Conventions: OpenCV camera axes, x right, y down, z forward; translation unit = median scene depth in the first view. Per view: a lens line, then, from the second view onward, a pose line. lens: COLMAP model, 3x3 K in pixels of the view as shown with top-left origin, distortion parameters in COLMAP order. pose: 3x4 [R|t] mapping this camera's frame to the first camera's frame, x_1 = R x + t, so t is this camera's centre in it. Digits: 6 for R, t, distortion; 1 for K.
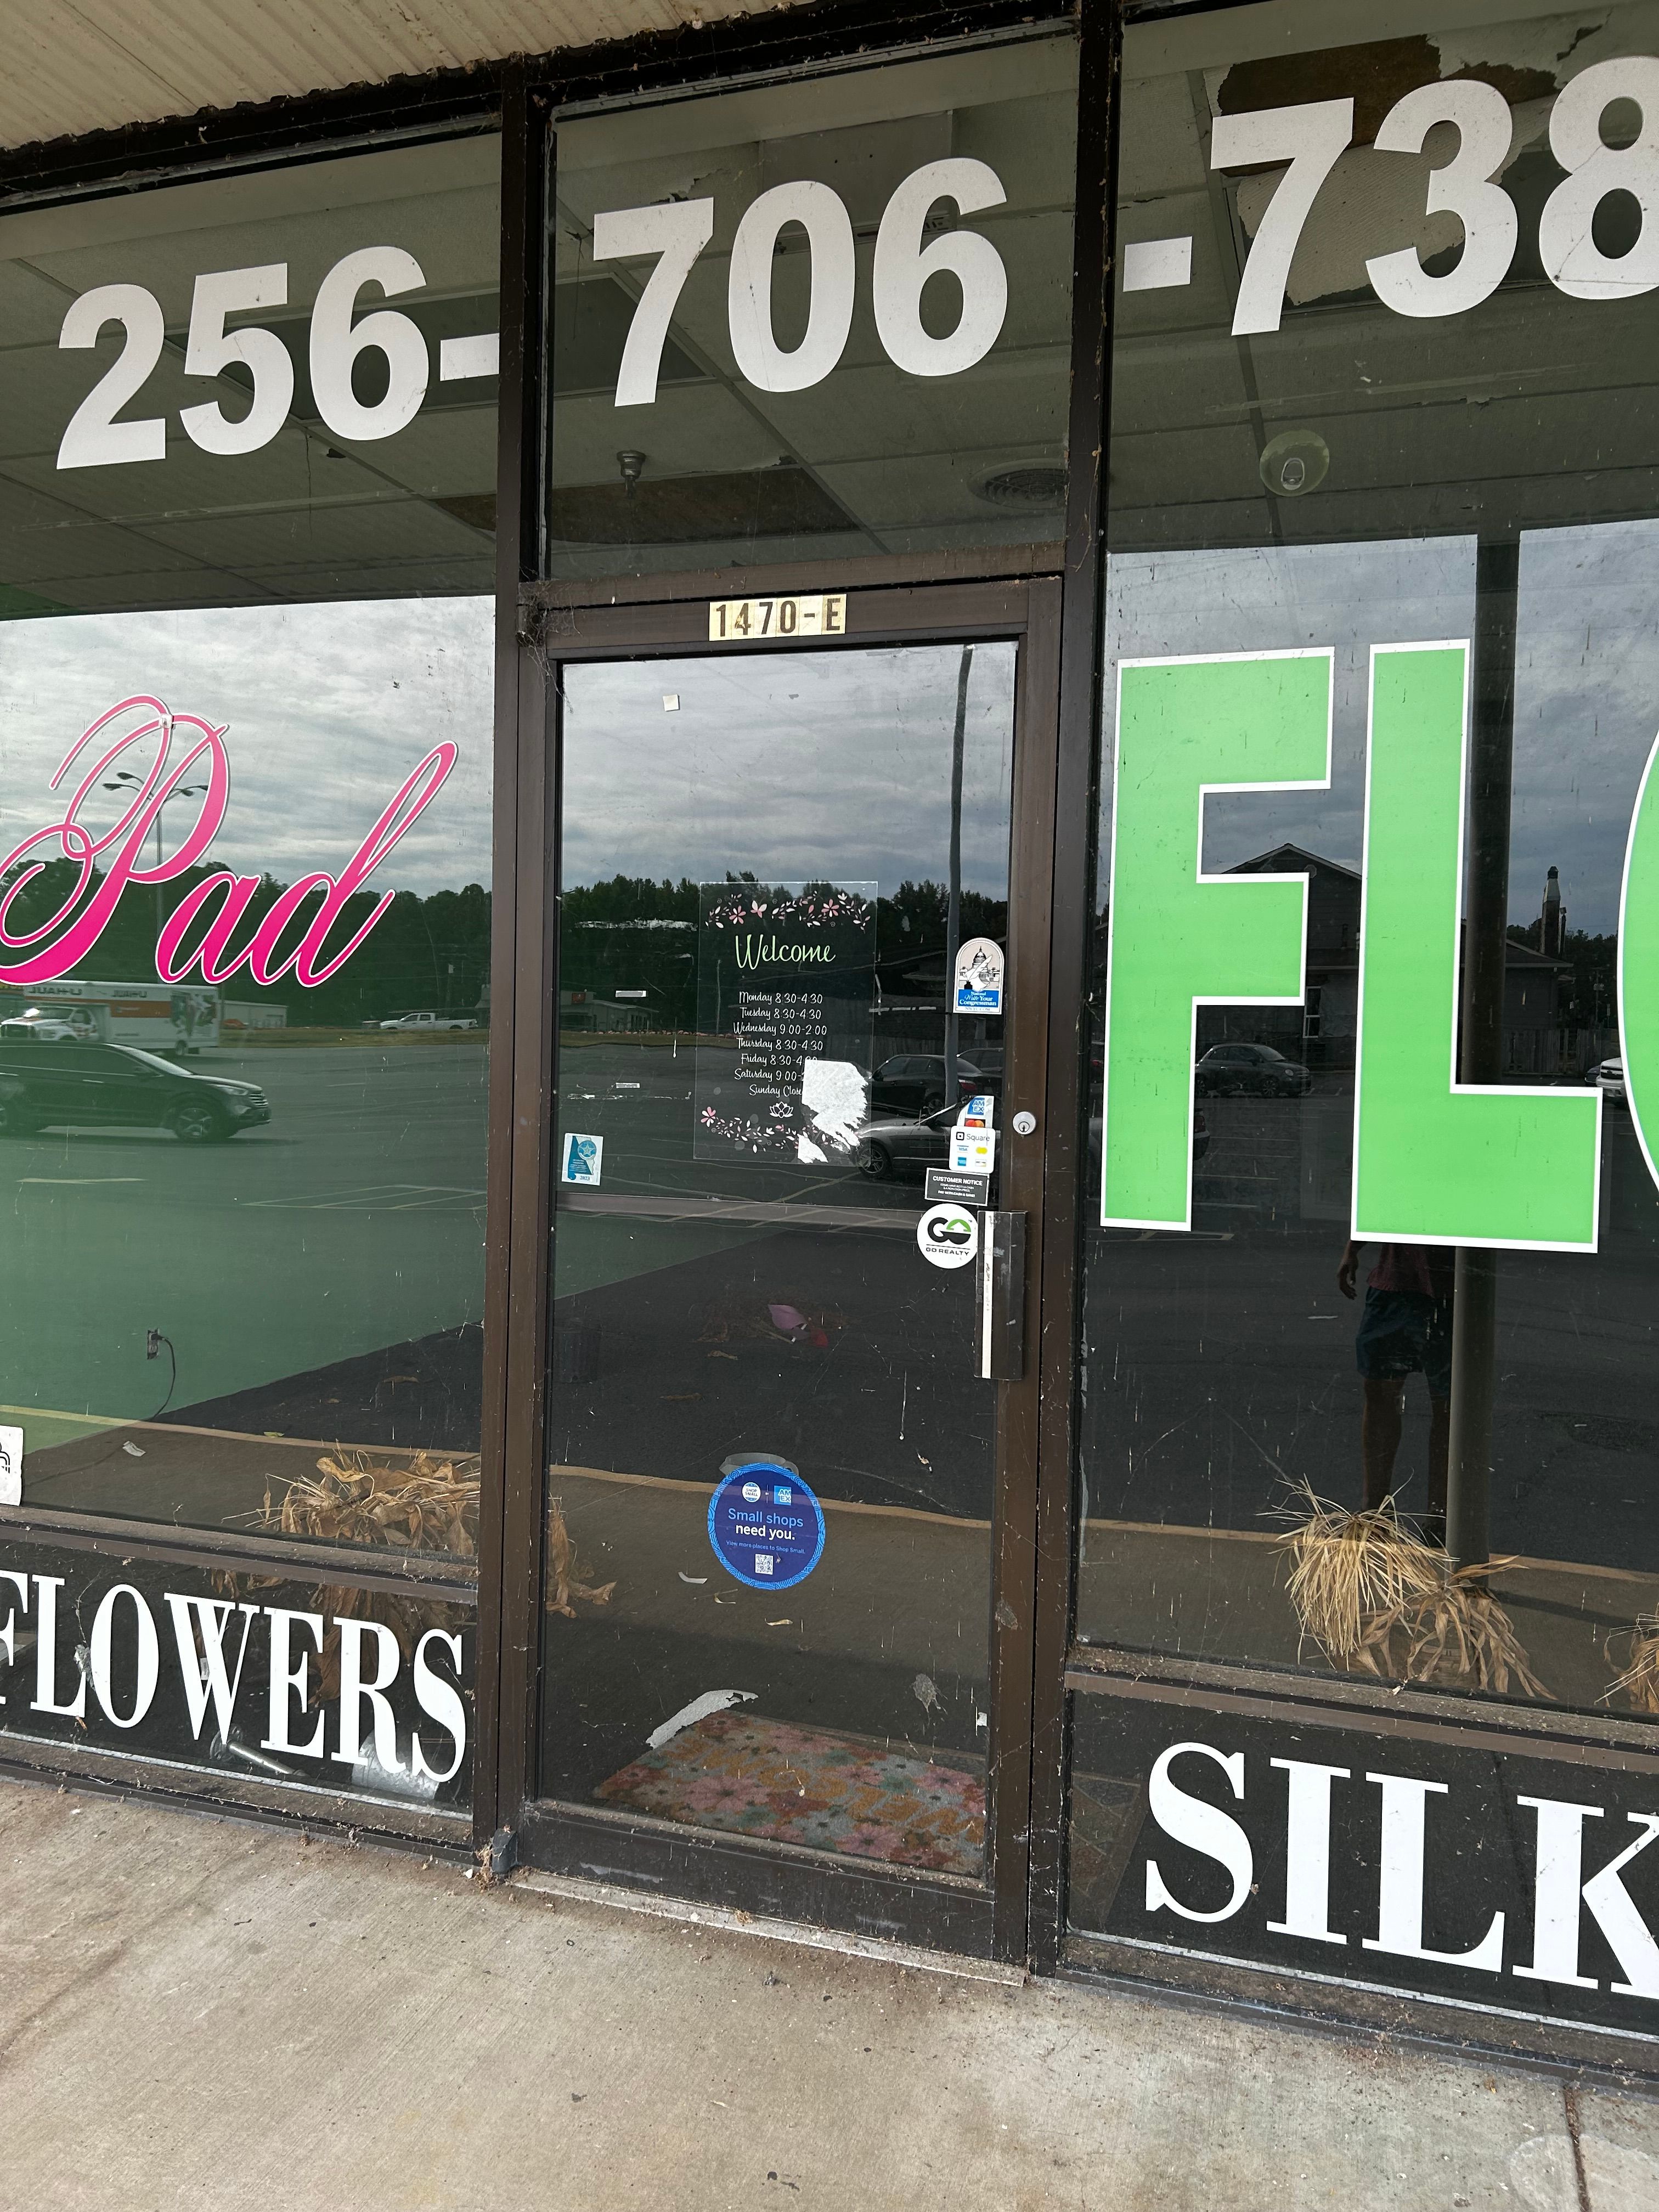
lens RADIAL K [[1655.6, 0, 819.5], [0, 1655.6, 1099.7], [0, 0, 1]] dist [0.012976, -0.002073]
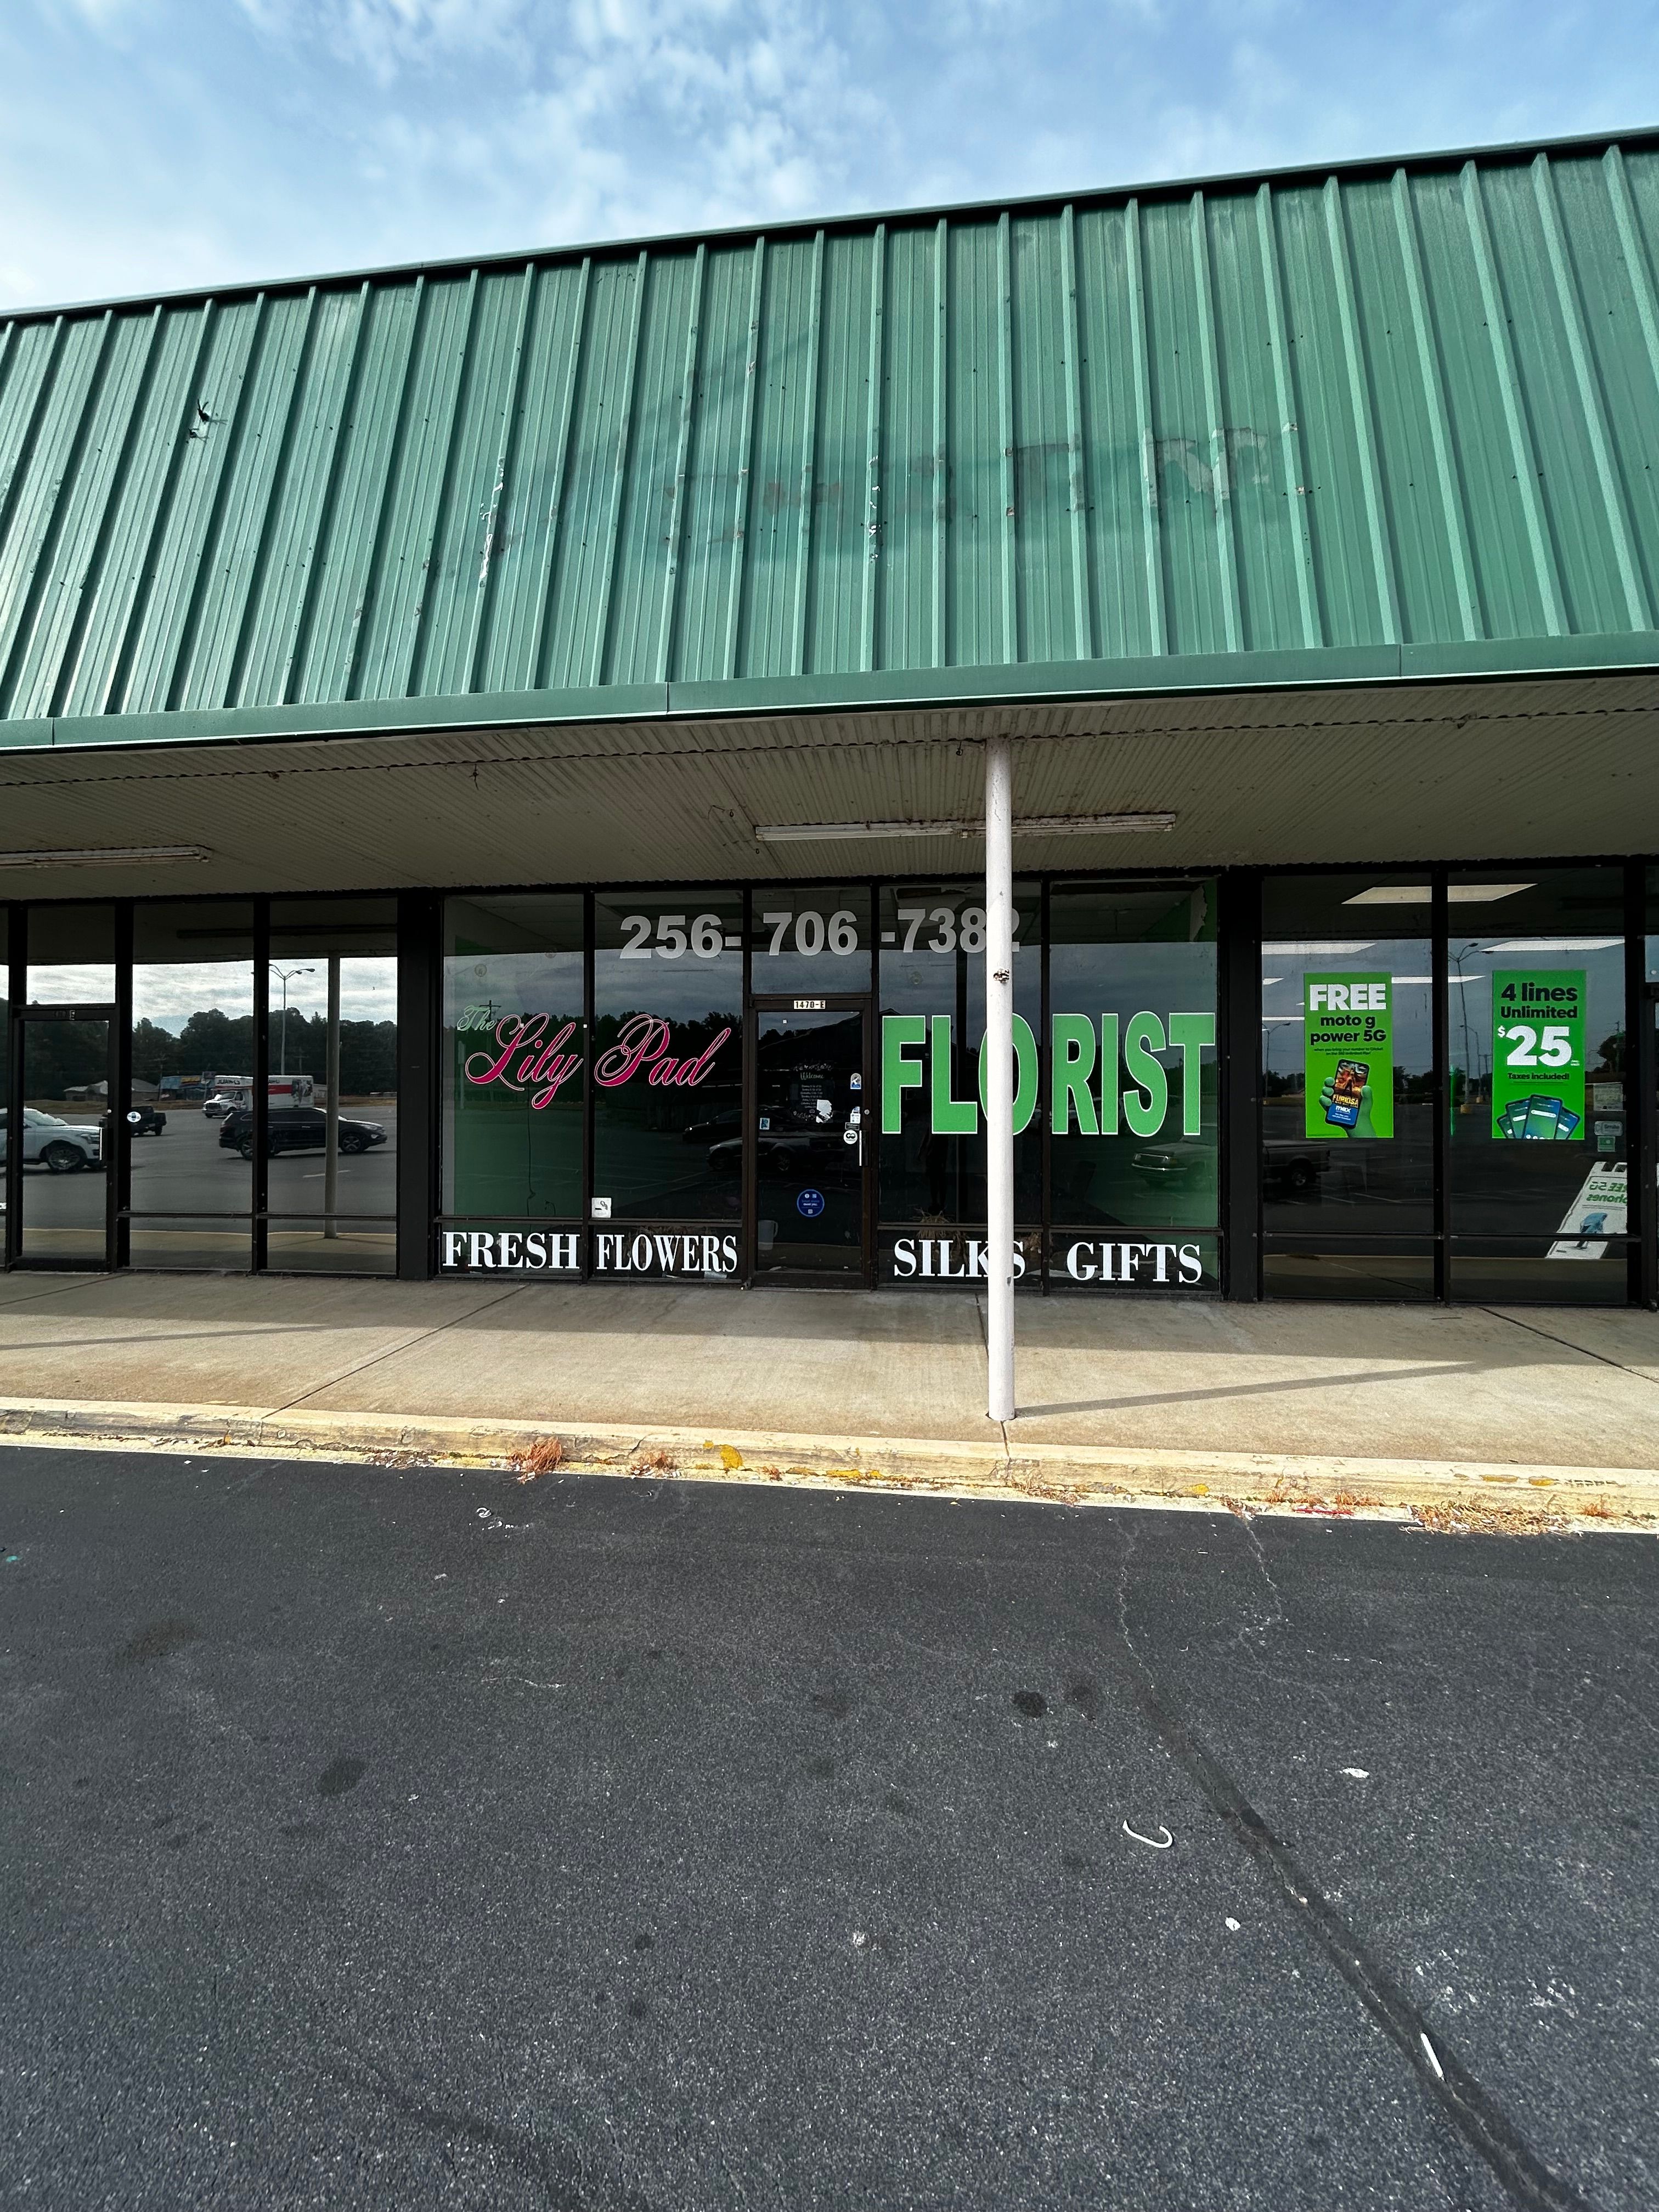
lens RADIAL K [[894.0, 0, 835.4], [0, 894.0, 1104.9], [0, 0, 1]] dist [-0.008474, -0.000352]
pose [[0.979678, -0.021183, 0.199453, -0.449433], [0.026564, 0.999351, -0.024340, 0.050282], [-0.198808, 0.029143, 0.979605, -1.426047]]
